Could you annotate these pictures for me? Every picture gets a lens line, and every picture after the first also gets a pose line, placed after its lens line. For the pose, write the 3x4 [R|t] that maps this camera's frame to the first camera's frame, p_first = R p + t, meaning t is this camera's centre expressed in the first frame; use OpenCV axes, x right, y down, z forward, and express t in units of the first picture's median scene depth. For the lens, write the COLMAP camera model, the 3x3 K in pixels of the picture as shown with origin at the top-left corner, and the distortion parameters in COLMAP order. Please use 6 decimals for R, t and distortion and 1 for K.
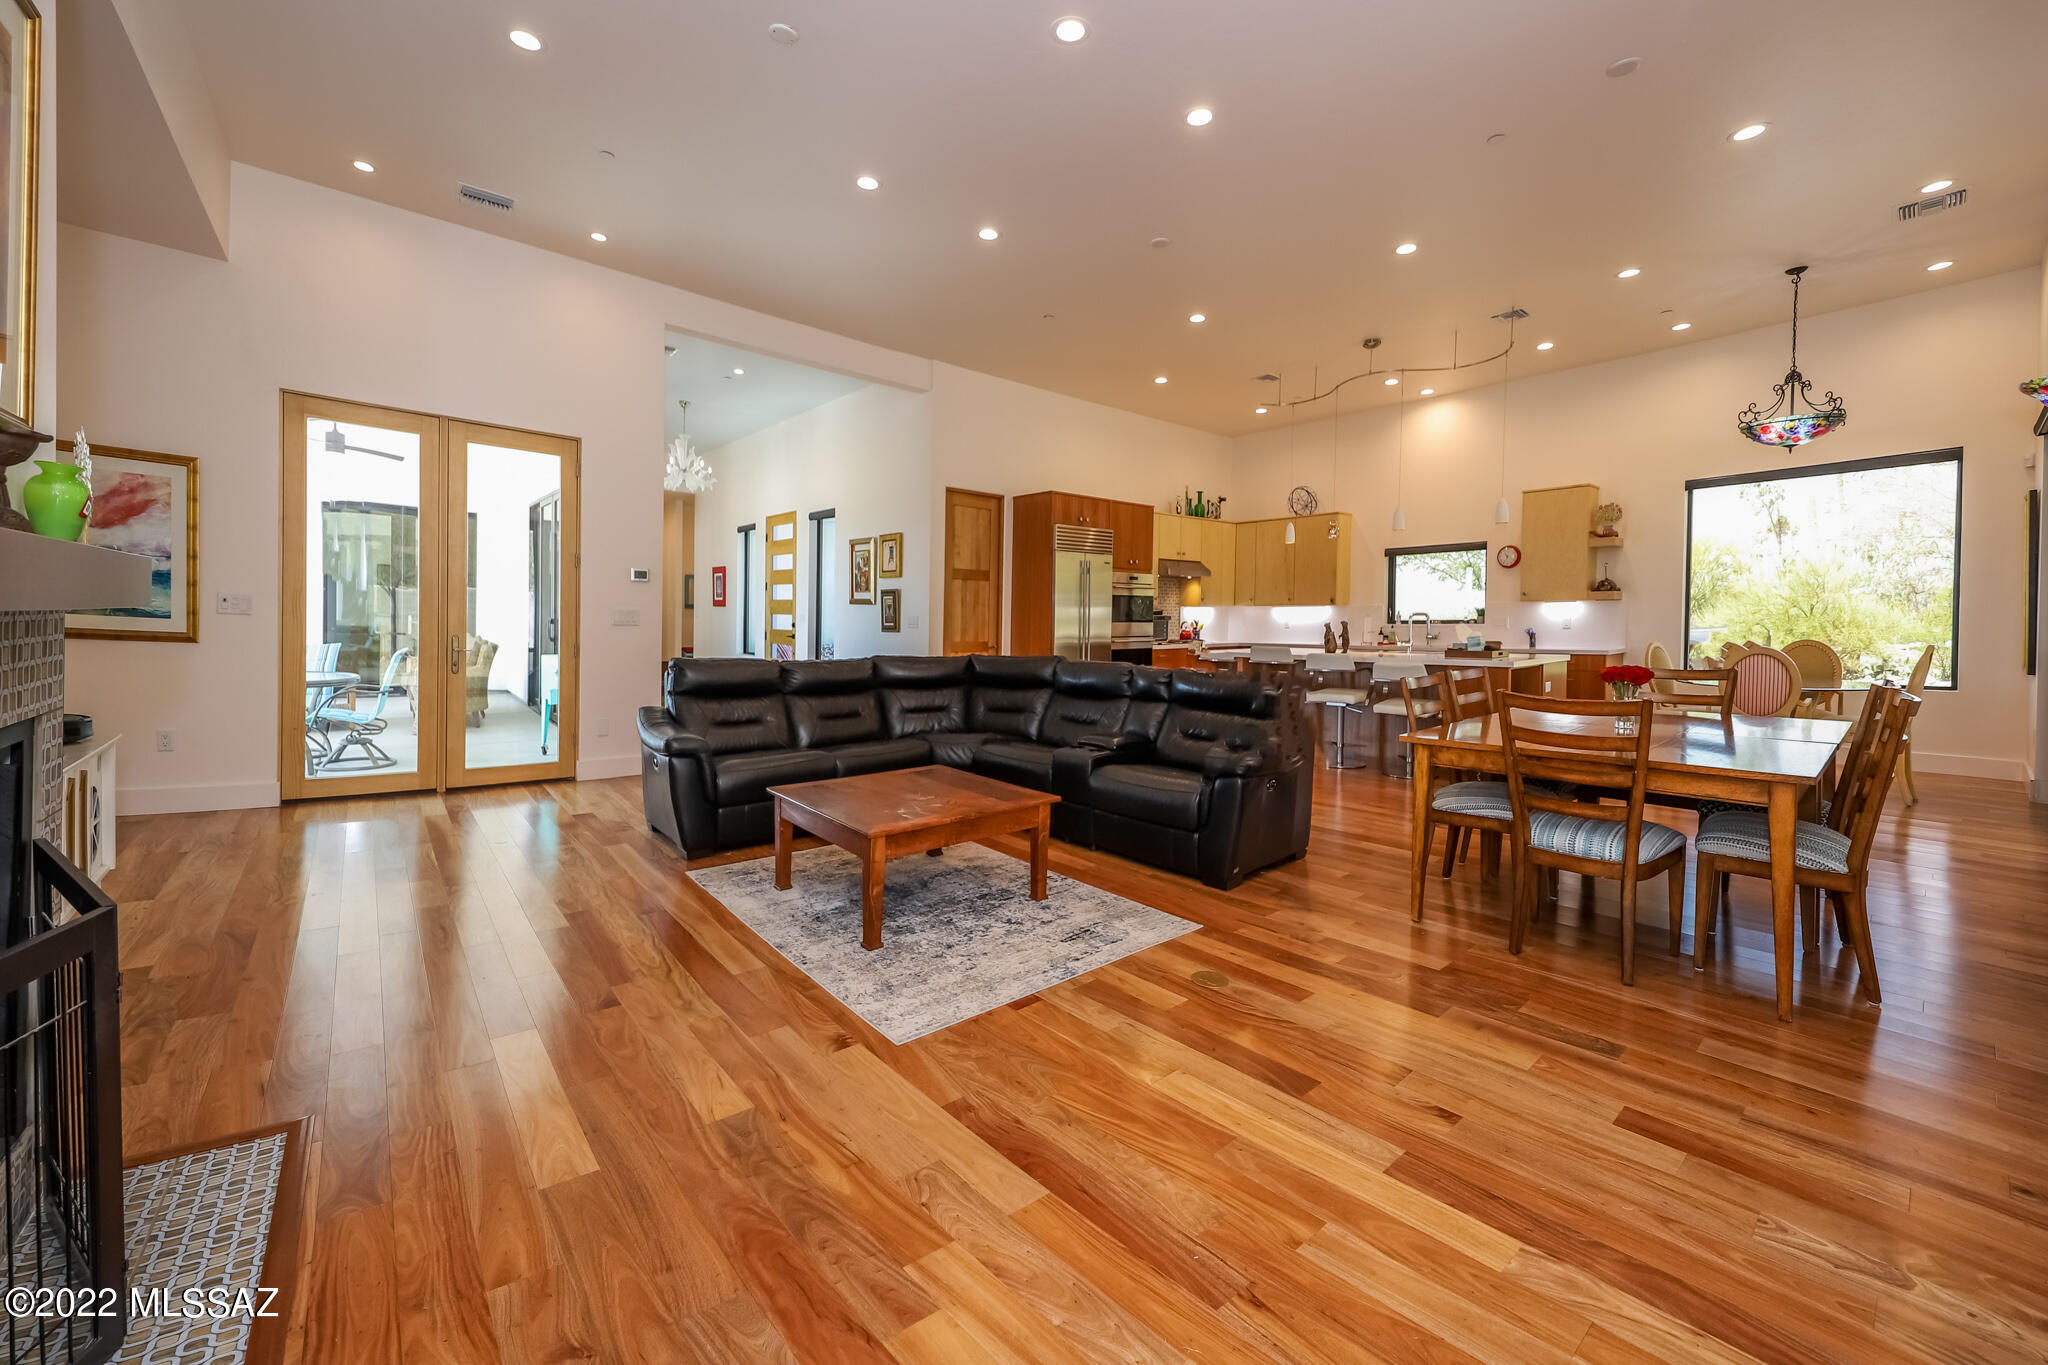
lens RADIAL K [[786.0, 0, 1026.7], [0, 786.0, 641.4], [0, 0, 1]] dist [-0.000772, 0.000036]
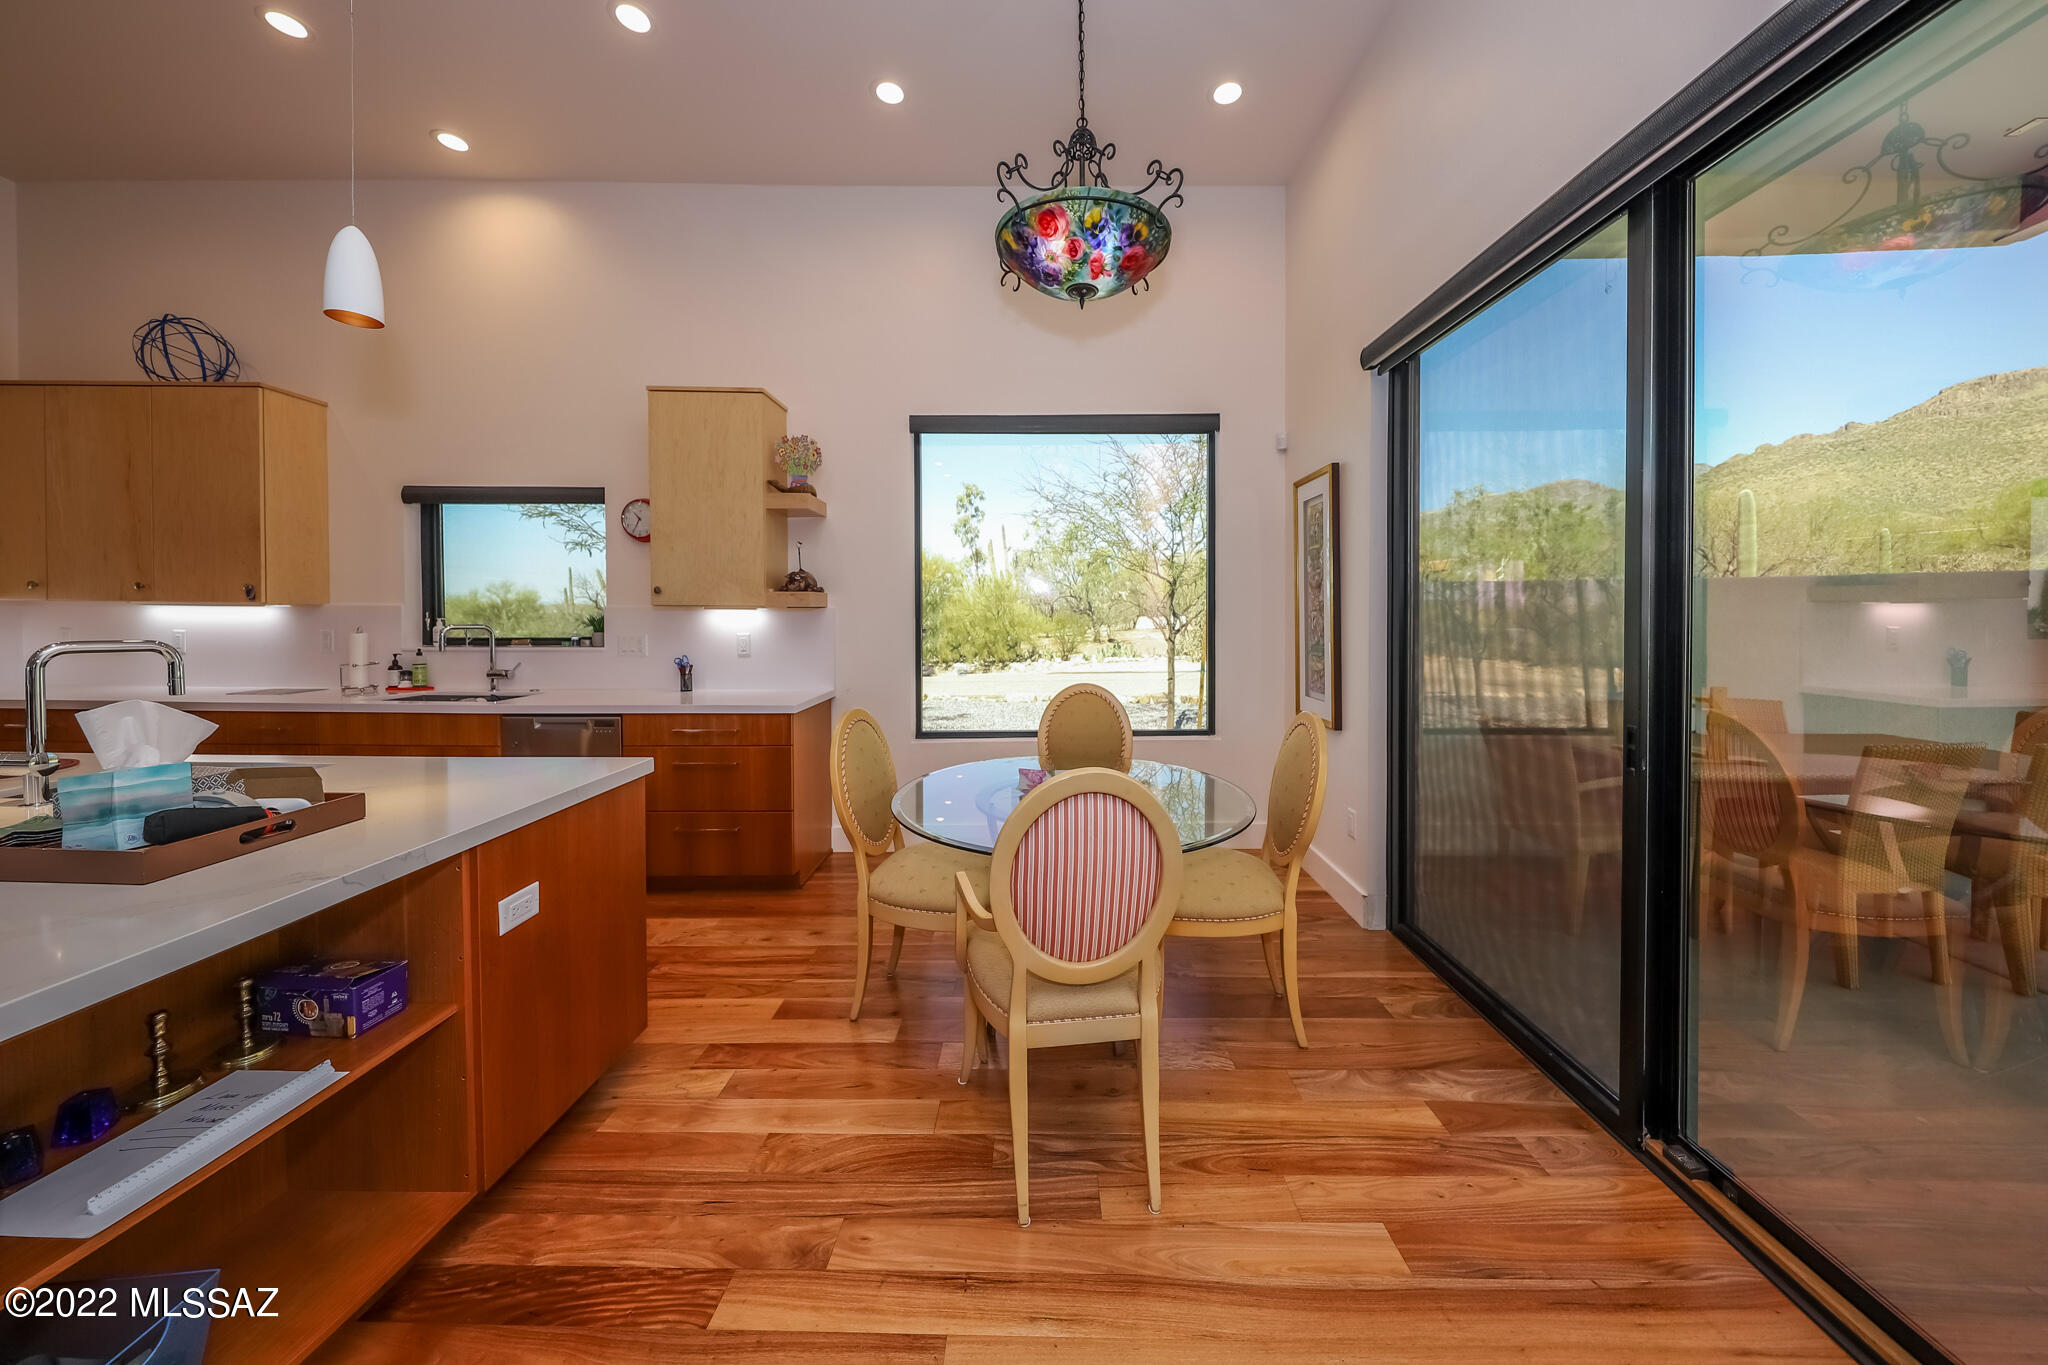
lens RADIAL K [[641.6, 0, 1032.5], [0, 641.6, 670.7], [0, 0, 1]] dist [0.008331, -0.007807]
pose [[0.630710, -0.055627, 0.774023, 0.433429], [0.010511, 0.997948, 0.063155, -0.031541], [-0.775948, -0.031697, 0.630000, 0.519938]]
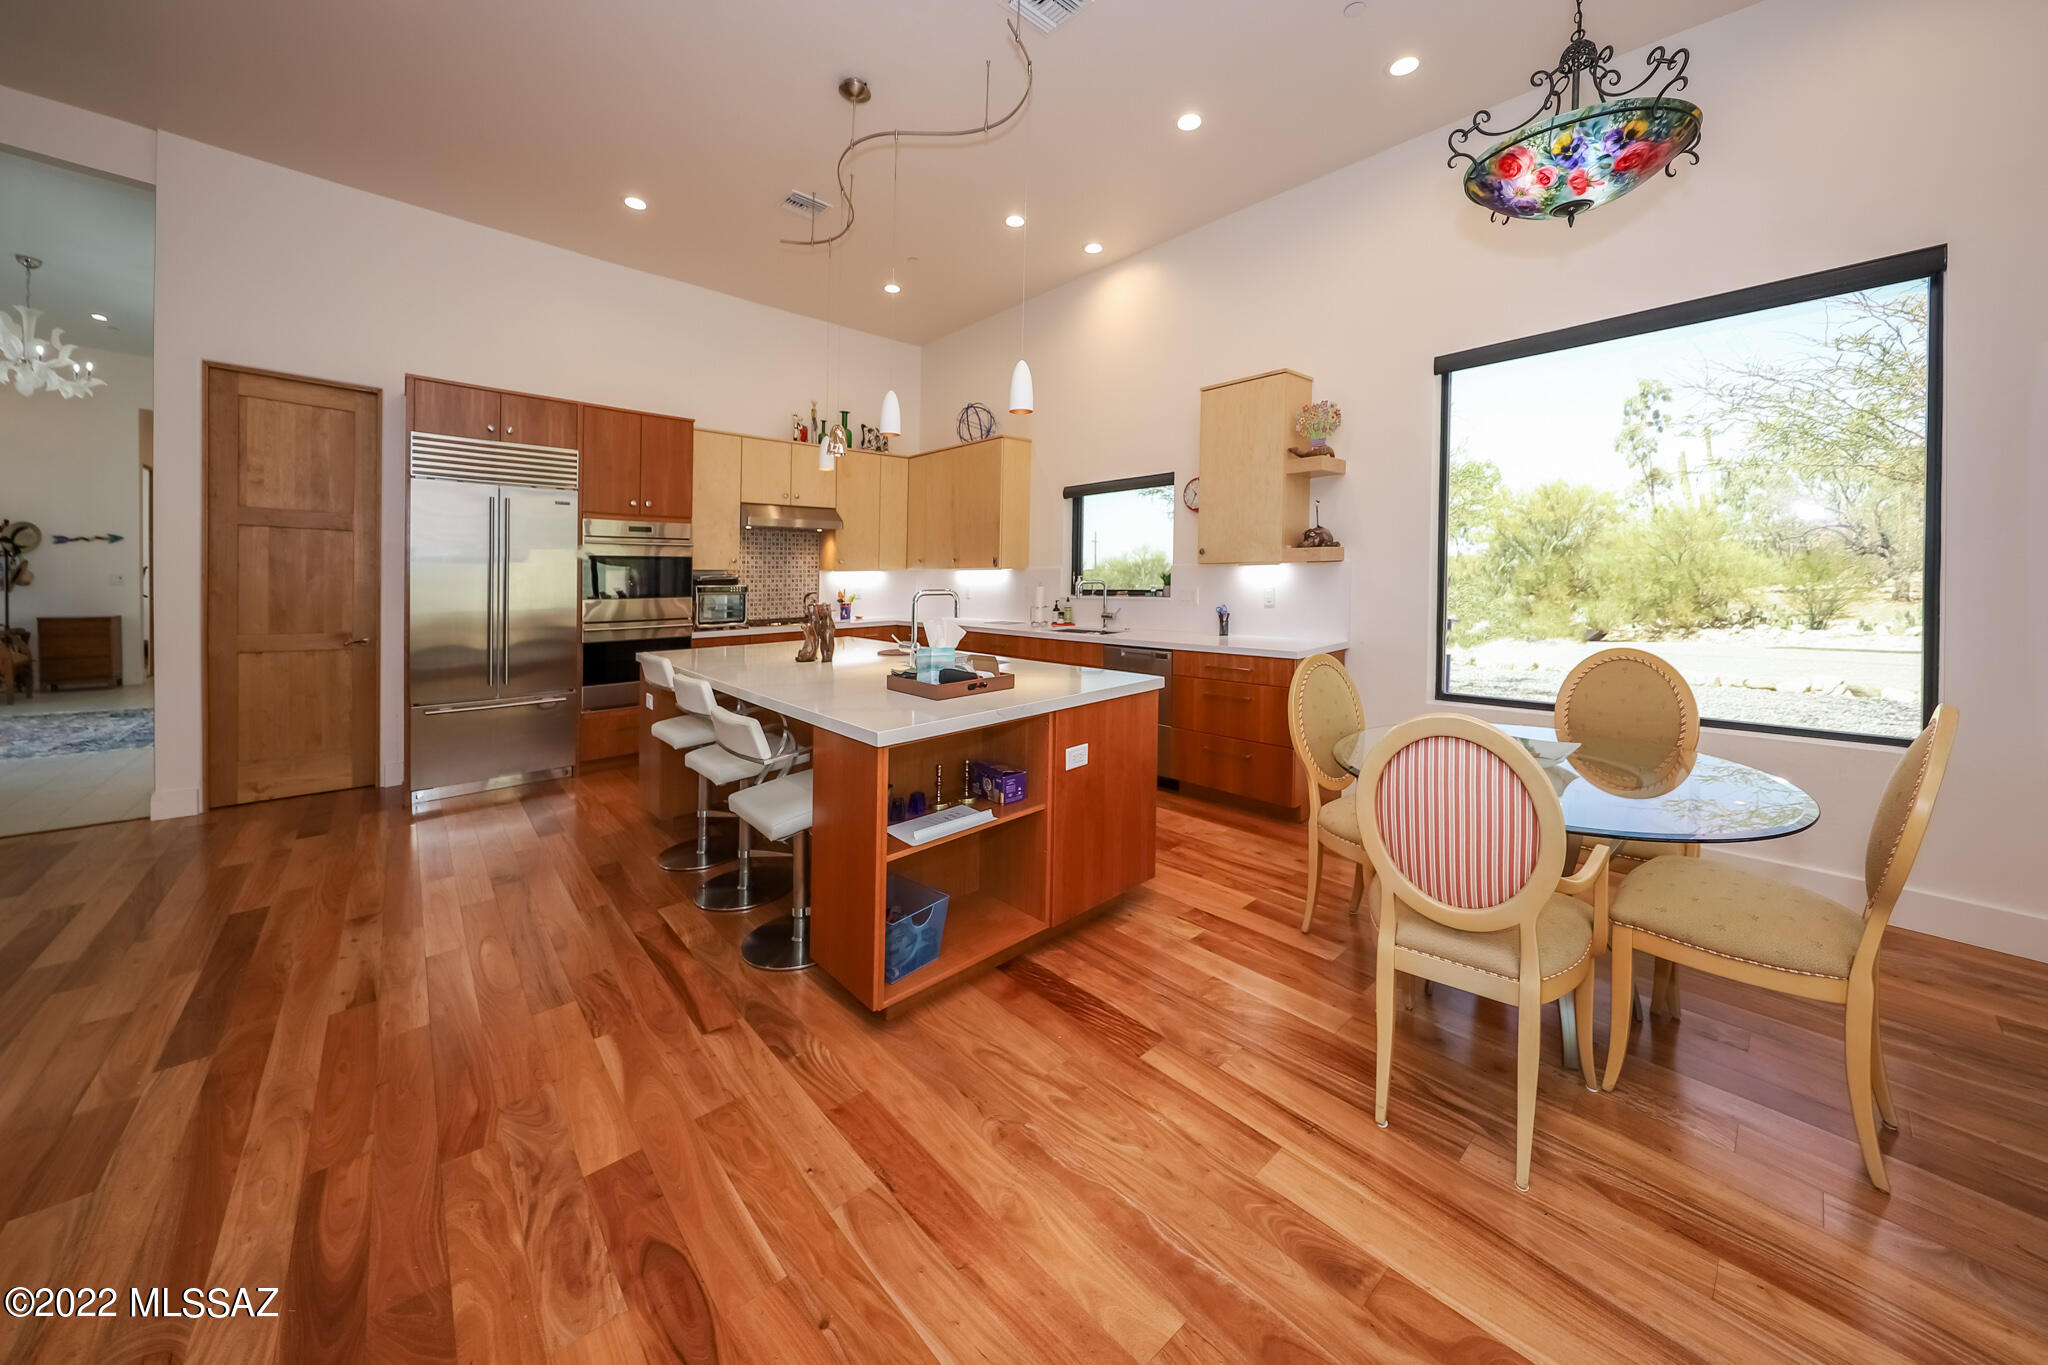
lens RADIAL K [[696.7, 0, 1031.1], [0, 696.7, 587.6], [0, 0, 1]] dist [0.009823, -0.000097]
pose [[0.999365, -0.009040, 0.034473, 0.448528], [0.009046, 0.999959, -0.000018, -0.031606], [-0.034471, 0.000330, 0.999406, 0.424817]]
